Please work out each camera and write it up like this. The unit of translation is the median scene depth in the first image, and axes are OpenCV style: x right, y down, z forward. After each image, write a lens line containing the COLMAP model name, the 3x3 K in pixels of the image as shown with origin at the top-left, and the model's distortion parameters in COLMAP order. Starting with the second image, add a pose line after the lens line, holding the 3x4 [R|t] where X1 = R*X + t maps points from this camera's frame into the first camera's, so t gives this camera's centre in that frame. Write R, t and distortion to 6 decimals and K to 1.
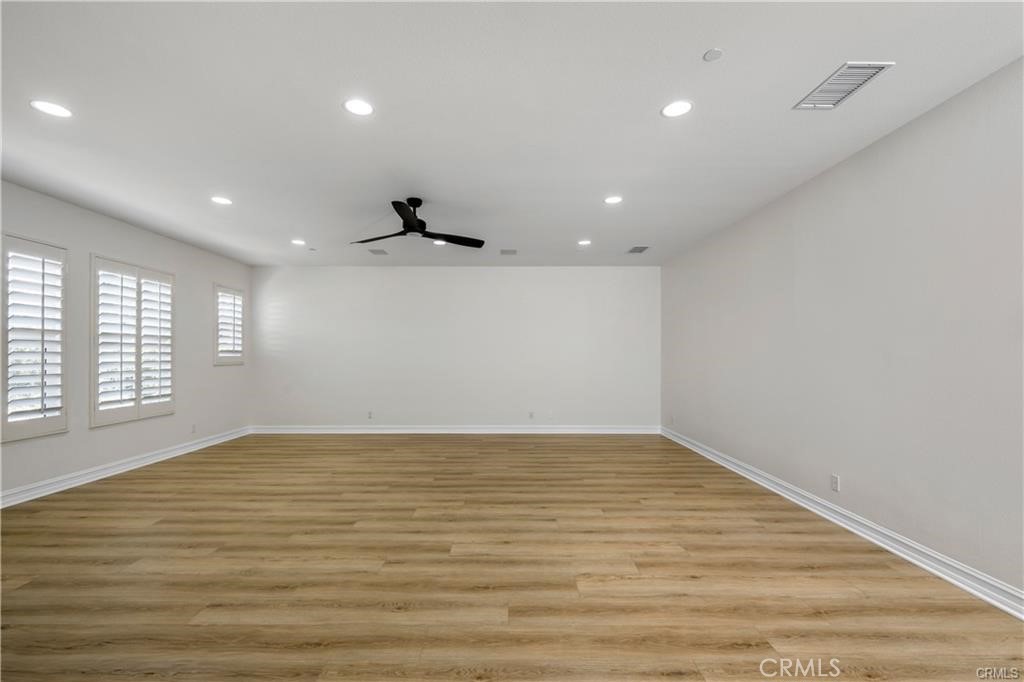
lens RADIAL K [[431.9, 0, 509.9], [0, 431.9, 342.8], [0, 0, 1]] dist [-0.005680, -0.000501]
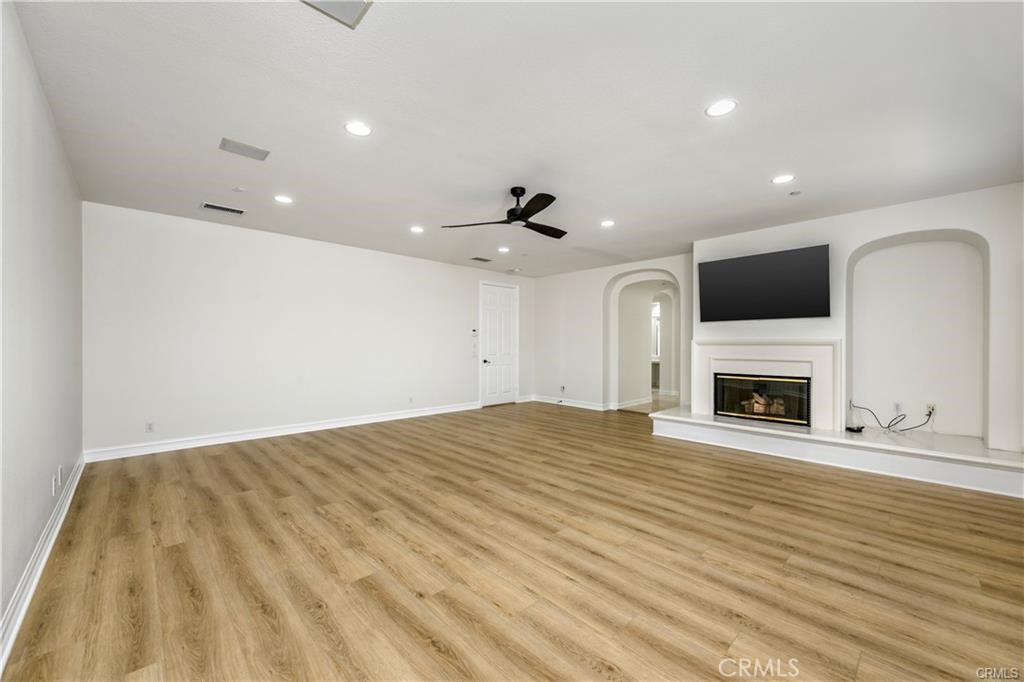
lens RADIAL K [[401.7, 0, 509.6], [0, 401.7, 338.0], [0, 0, 1]] dist [-0.001035, 0.000344]
pose [[-0.683502, 0.008975, 0.729893, -1.005044], [-0.027626, 0.998890, -0.038153, 0.062295], [-0.729426, -0.046241, -0.682495, 1.854080]]
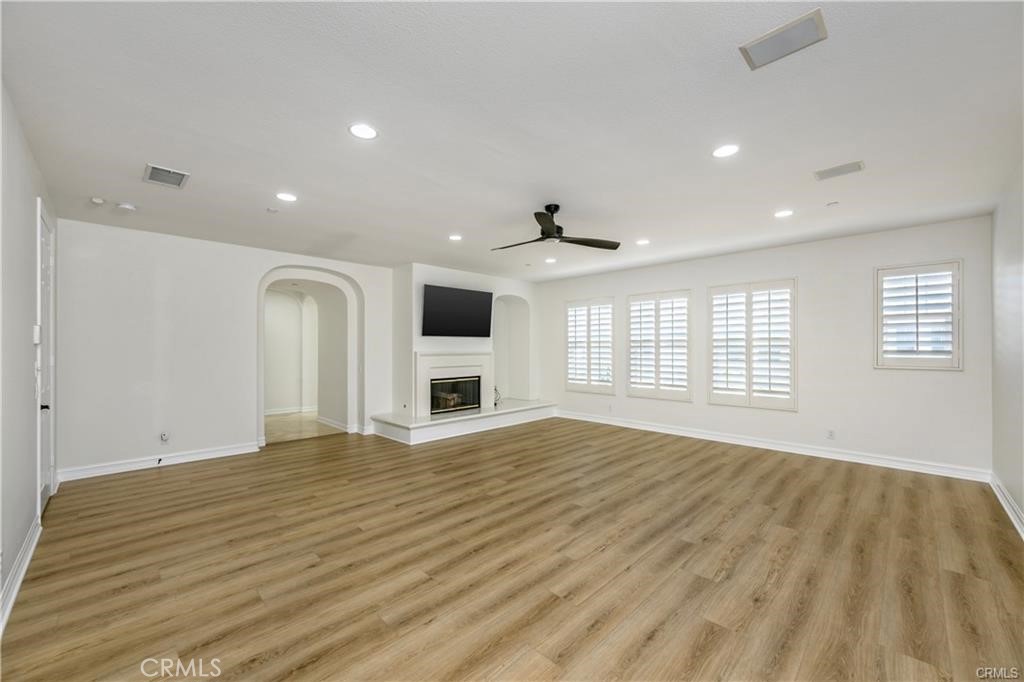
lens RADIAL K [[401.7, 0, 517.1], [0, 401.7, 350.3], [0, 0, 1]] dist [-0.001035, 0.000344]
pose [[-0.701978, 0.003617, -0.712190, 0.571680], [0.023902, 0.999543, -0.018483, 0.027193], [0.711798, -0.029998, -0.701744, 1.793681]]
